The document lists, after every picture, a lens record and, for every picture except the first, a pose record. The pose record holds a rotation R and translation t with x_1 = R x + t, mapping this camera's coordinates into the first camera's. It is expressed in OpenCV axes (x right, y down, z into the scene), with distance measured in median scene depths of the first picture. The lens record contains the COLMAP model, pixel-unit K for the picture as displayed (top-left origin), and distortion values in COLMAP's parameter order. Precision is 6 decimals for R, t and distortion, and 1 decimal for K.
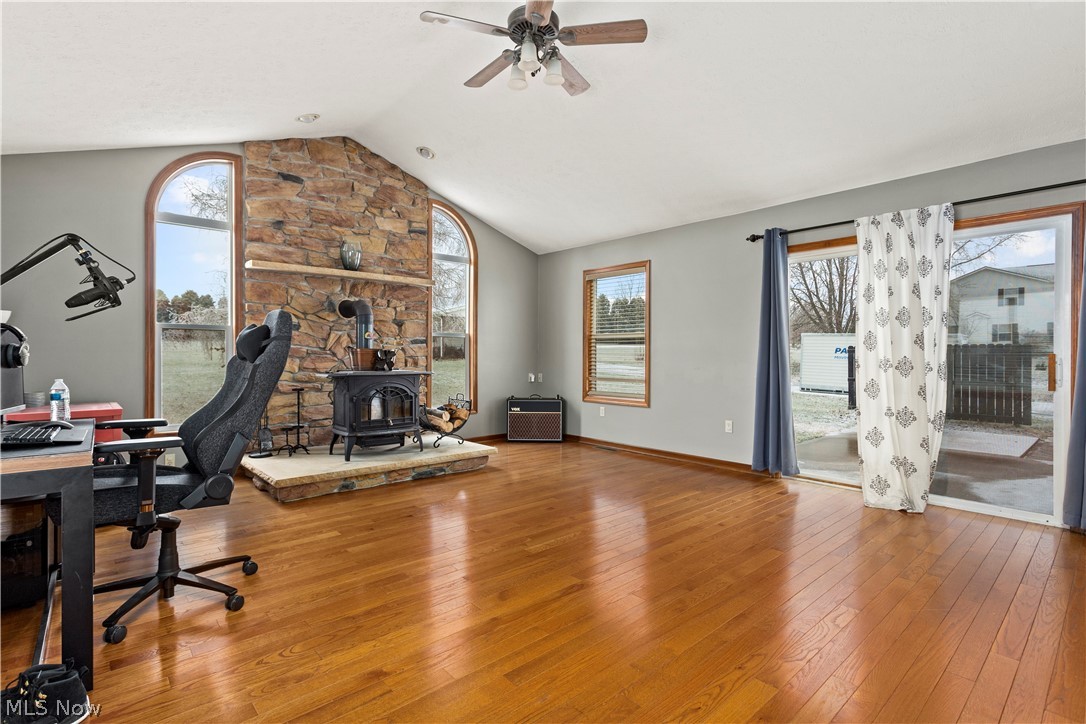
lens RADIAL K [[515.1, 0, 539.9], [0, 515.1, 357.8], [0, 0, 1]] dist [0.001187, 0.000155]
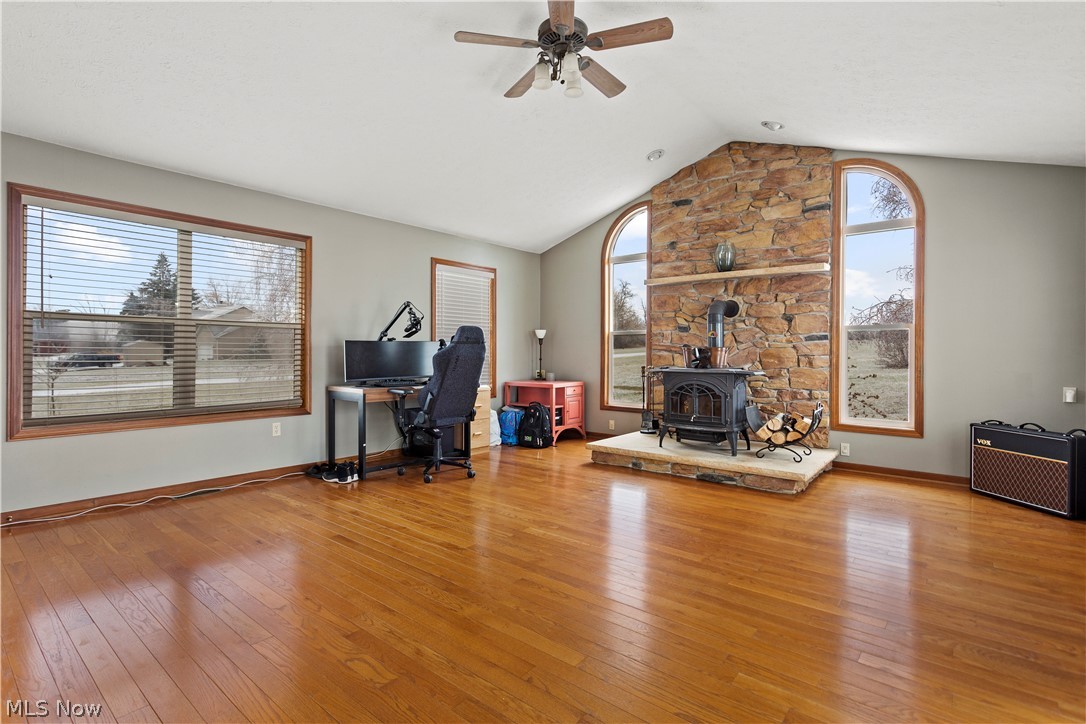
lens RADIAL K [[515.1, 0, 540.2], [0, 515.1, 357.1], [0, 0, 1]] dist [0.001187, 0.000155]
pose [[0.162305, 0.008531, -0.986704, 0.595782], [-0.008779, 0.999936, 0.007202, -0.002264], [0.986702, 0.007494, 0.162370, 0.468262]]
